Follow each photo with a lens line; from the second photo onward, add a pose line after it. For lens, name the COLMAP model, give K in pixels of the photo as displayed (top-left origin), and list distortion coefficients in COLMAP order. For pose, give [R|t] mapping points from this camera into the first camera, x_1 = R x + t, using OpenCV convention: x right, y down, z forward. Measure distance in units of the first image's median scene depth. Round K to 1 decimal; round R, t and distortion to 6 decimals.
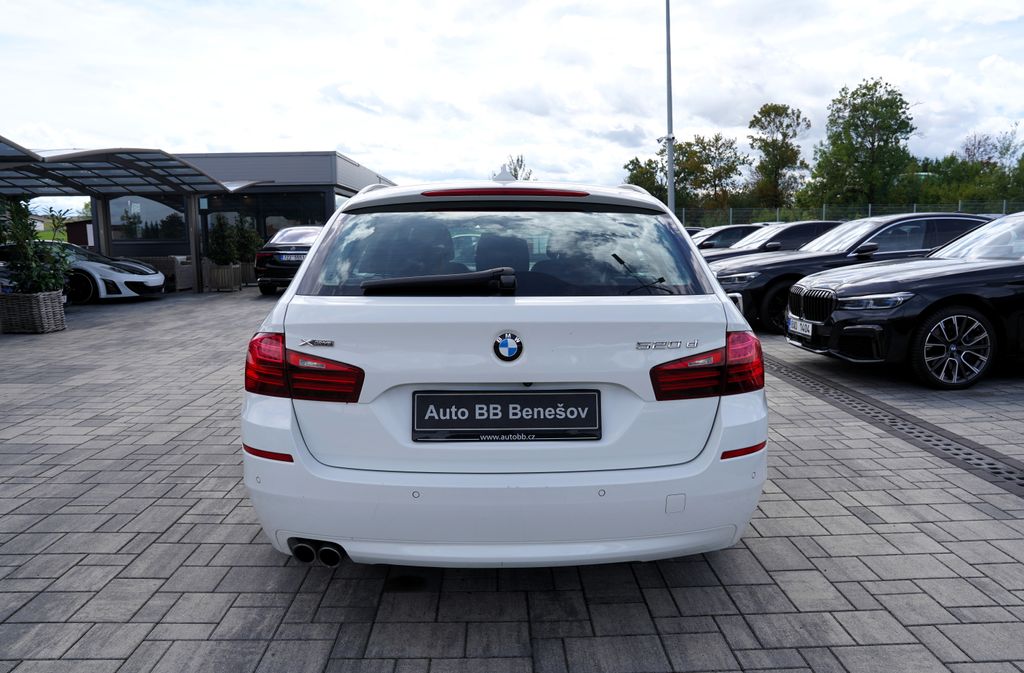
lens RADIAL K [[716.4, 0, 510.5], [0, 716.4, 315.9], [0, 0, 1]] dist [-0.103518, 0.072822]
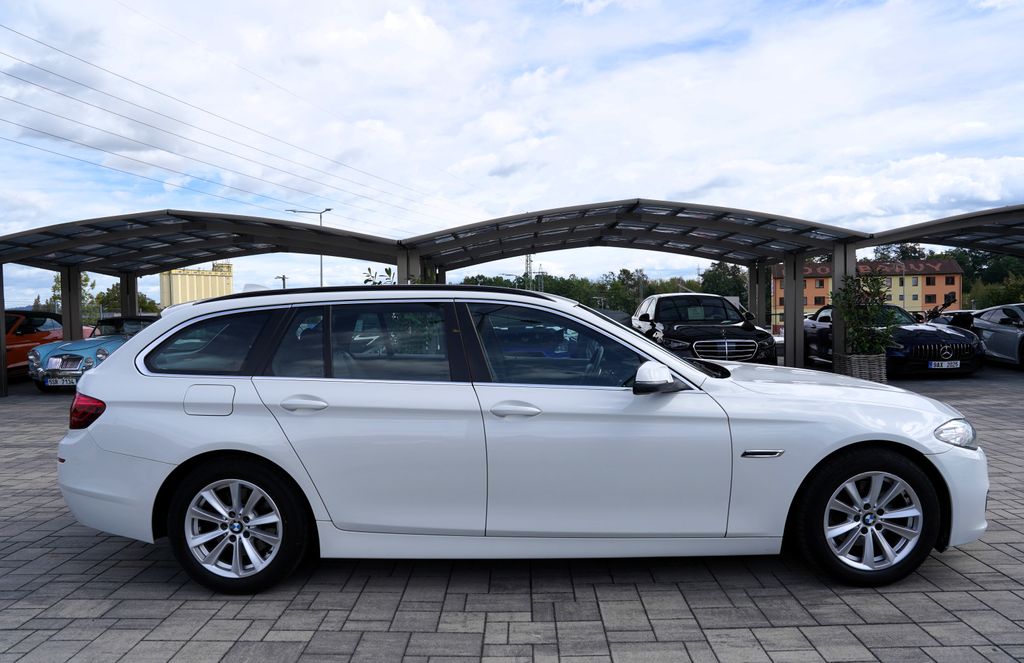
lens RADIAL K [[700.6, 0, 510.6], [0, 700.6, 310.2], [0, 0, 1]] dist [-0.100716, 0.070697]
pose [[-0.037793, 0.008969, -0.999245, 1.390186], [-0.093158, 0.995573, 0.012460, -0.208615], [0.994934, 0.093559, -0.036790, 1.511180]]
